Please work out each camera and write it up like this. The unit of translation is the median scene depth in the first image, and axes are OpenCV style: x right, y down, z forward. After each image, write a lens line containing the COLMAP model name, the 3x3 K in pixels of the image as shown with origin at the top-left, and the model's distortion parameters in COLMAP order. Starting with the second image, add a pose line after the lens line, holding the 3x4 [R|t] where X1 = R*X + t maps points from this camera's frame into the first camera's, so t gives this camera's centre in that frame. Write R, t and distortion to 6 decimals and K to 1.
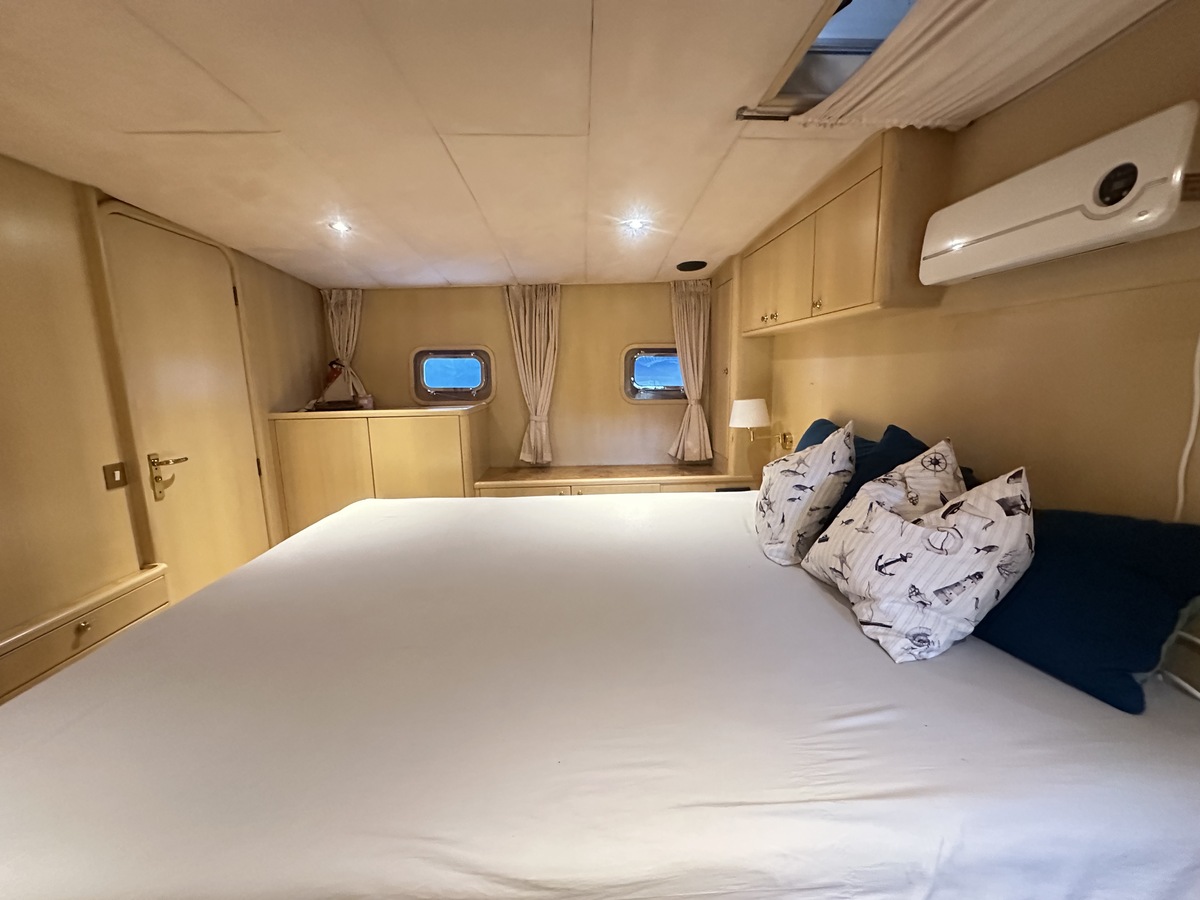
lens RADIAL K [[479.8, 0, 600.0], [0, 479.8, 450.0], [0, 0, 1]] dist [-0.001322, 0.000055]
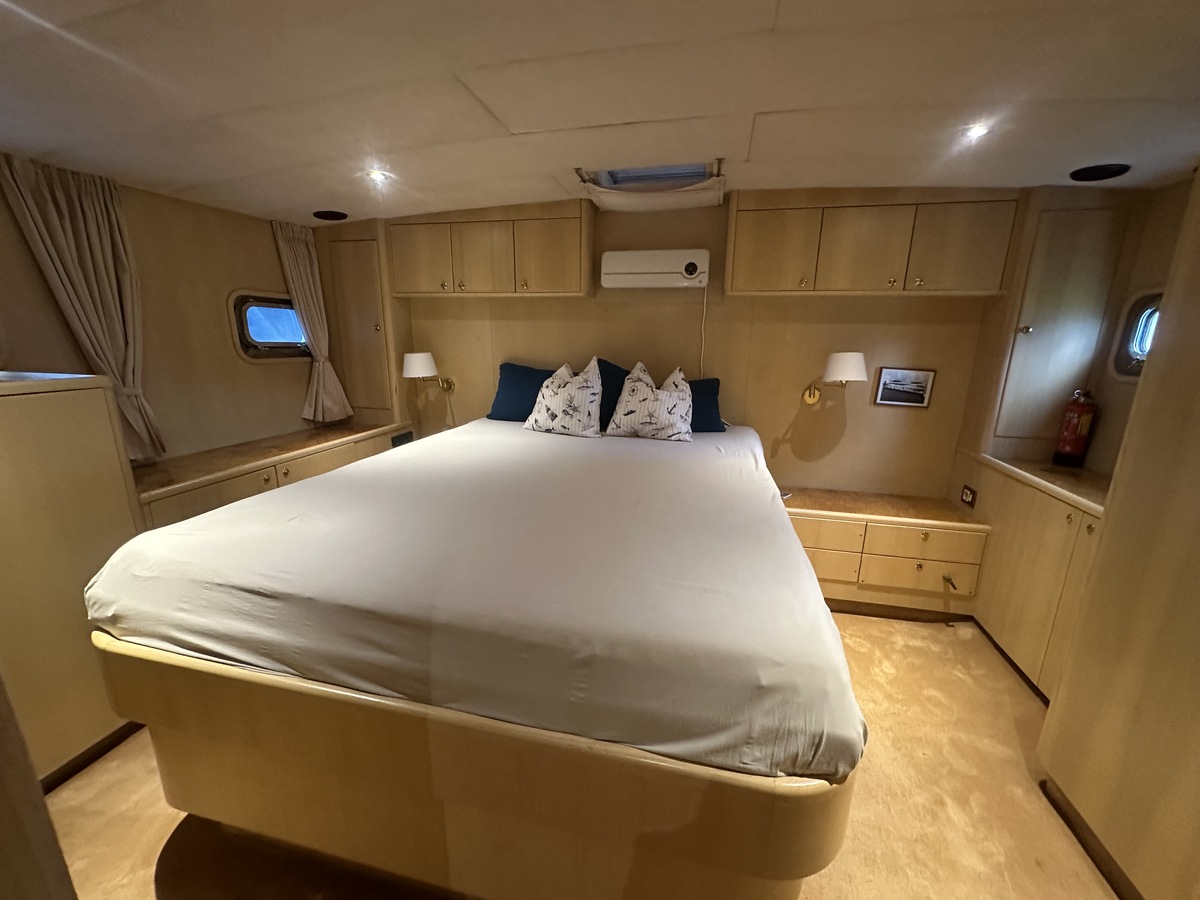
lens RADIAL K [[479.8, 0, 600.0], [0, 479.8, 450.0], [0, 0, 1]] dist [-0.001322, 0.000055]
pose [[0.266679, -0.204055, 0.941936, -0.673752], [0.139873, 0.975177, 0.171655, -0.012074], [-0.953581, 0.085975, 0.288601, 0.242504]]
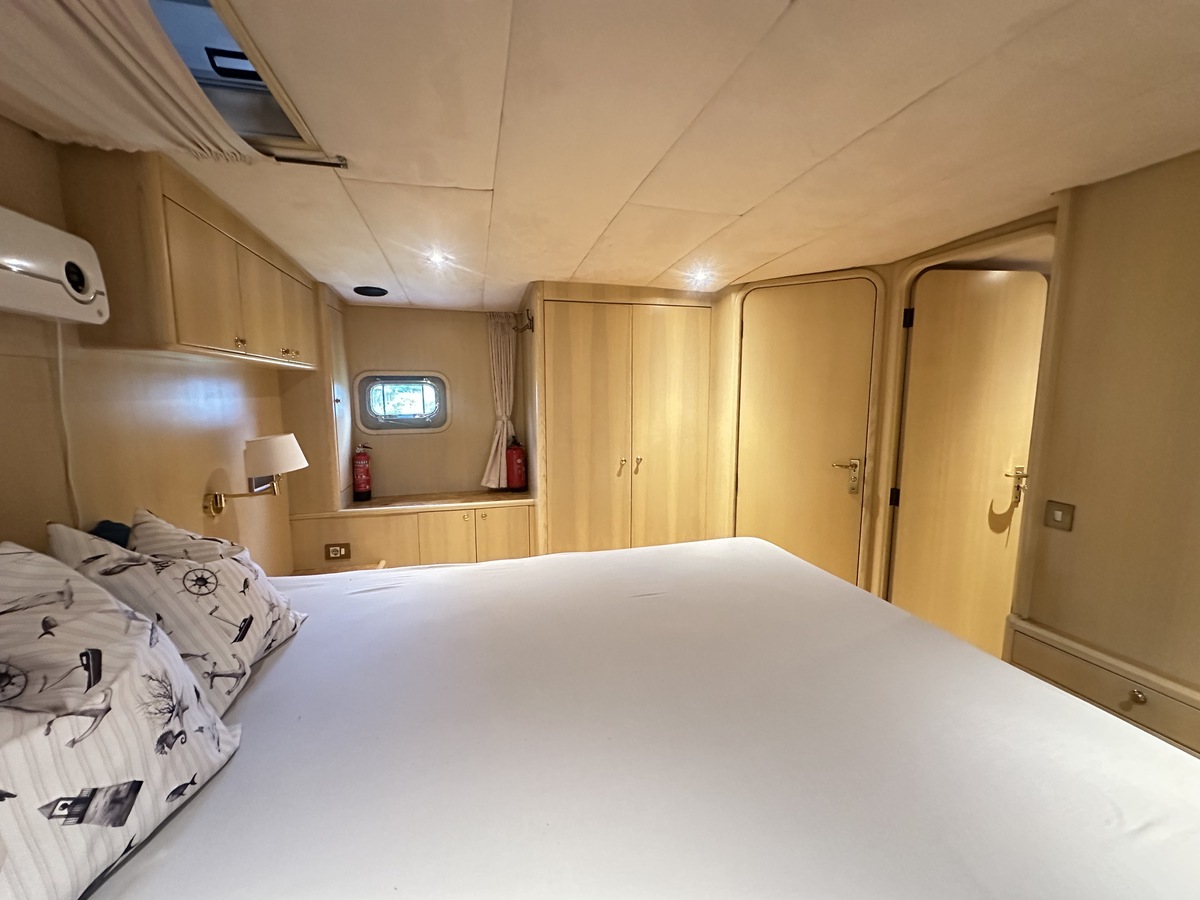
lens RADIAL K [[479.8, 0, 600.0], [0, 479.8, 450.0], [0, 0, 1]] dist [-0.001322, 0.000055]
pose [[-0.977363, 0.046962, -0.206290, 0.010245], [-0.014658, 0.957679, 0.287463, -0.157466], [0.211060, 0.283980, -0.935312, 0.805537]]
